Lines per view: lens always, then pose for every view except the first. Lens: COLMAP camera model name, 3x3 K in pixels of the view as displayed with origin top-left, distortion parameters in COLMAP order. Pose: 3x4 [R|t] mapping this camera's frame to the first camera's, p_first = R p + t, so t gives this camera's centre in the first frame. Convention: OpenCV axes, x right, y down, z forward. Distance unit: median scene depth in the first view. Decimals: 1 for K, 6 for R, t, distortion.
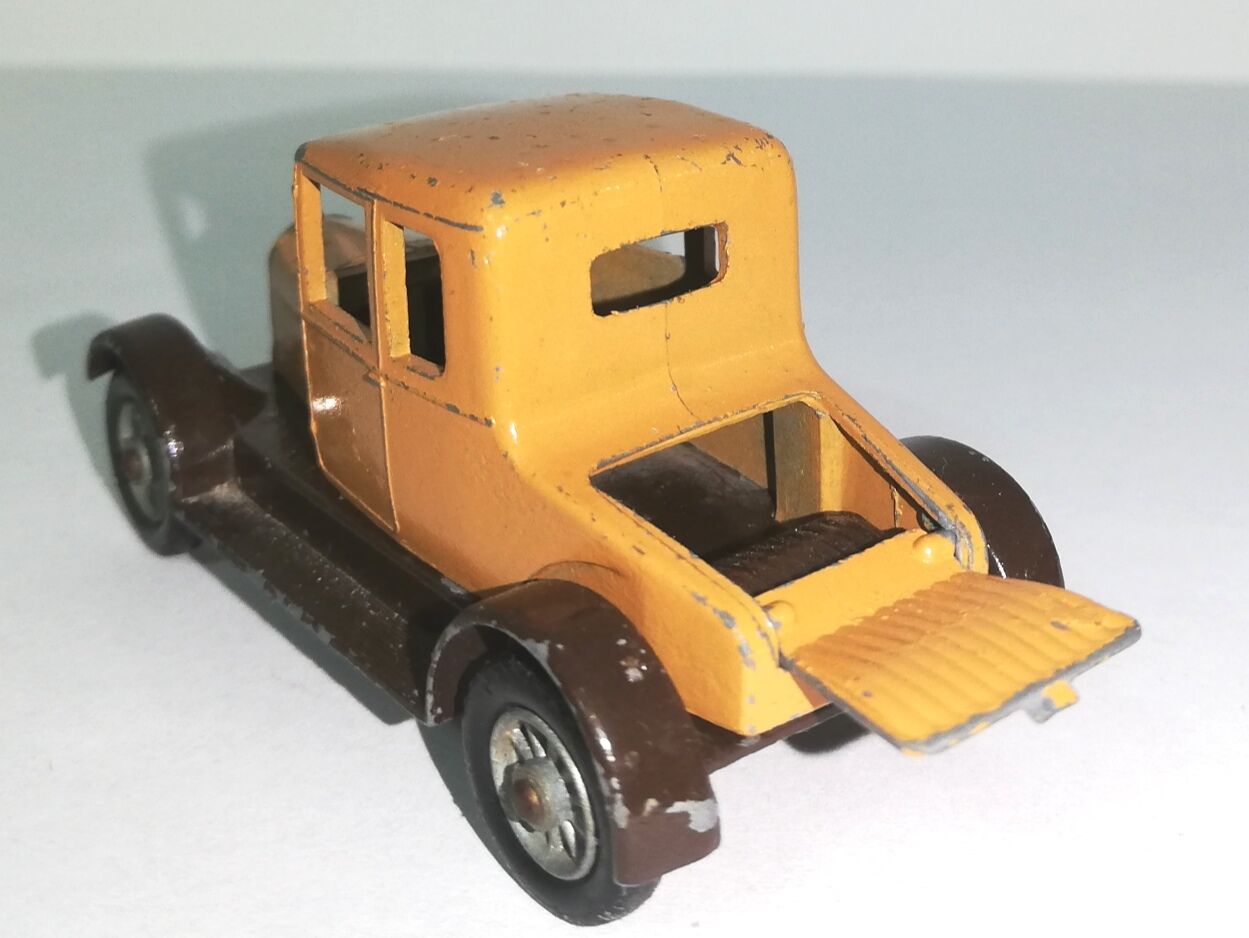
lens RADIAL K [[948.2, 0, 624.7], [0, 948.2, 489.2], [0, 0, 1]] dist [-0.005747, -0.002110]
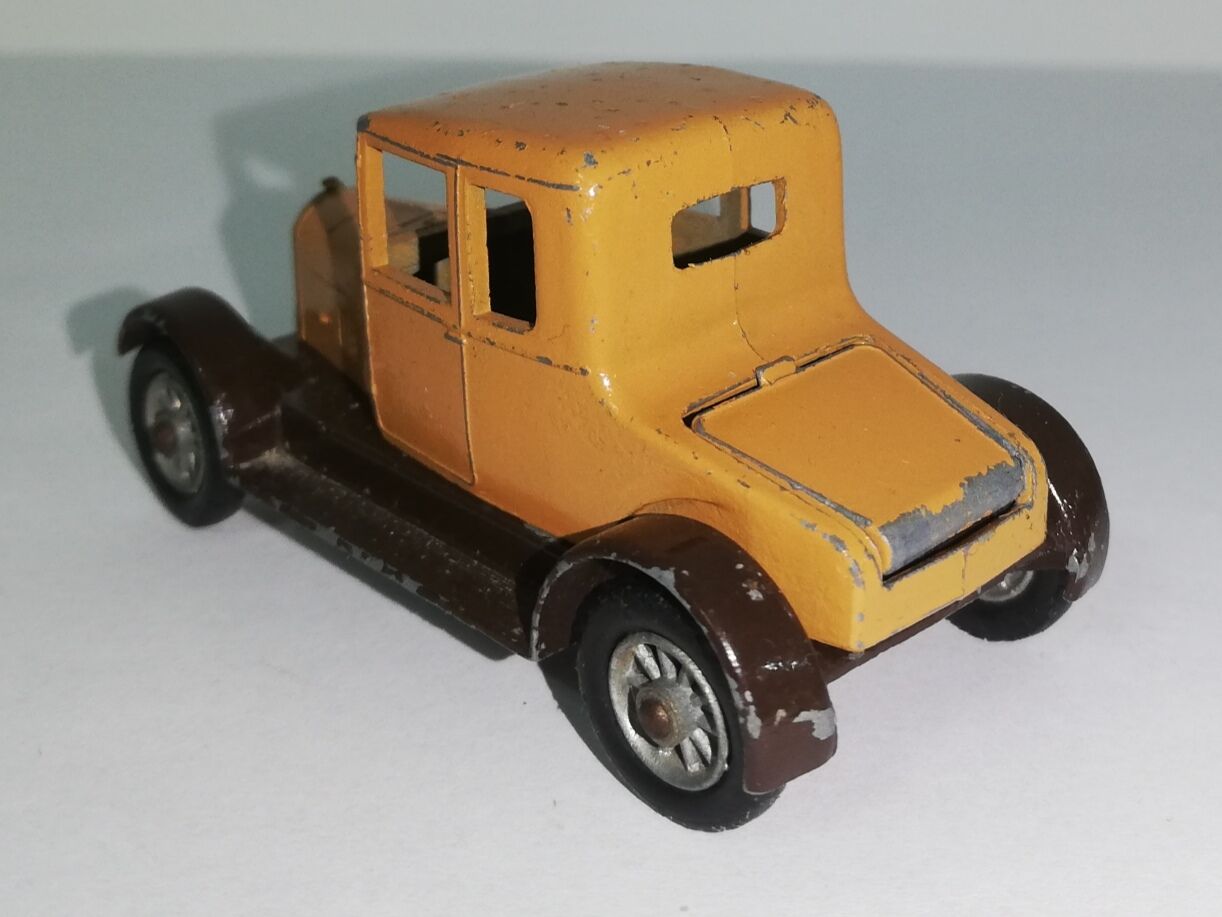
lens RADIAL K [[925.3, 0, 611.0], [0, 925.3, 458.5], [0, 0, 1]] dist [0.009260, -0.035228]
pose [[0.998496, -0.038541, 0.038989, -0.147768], [0.038393, 0.999252, 0.004543, 0.021886], [-0.039134, -0.003039, 0.999229, -0.034274]]
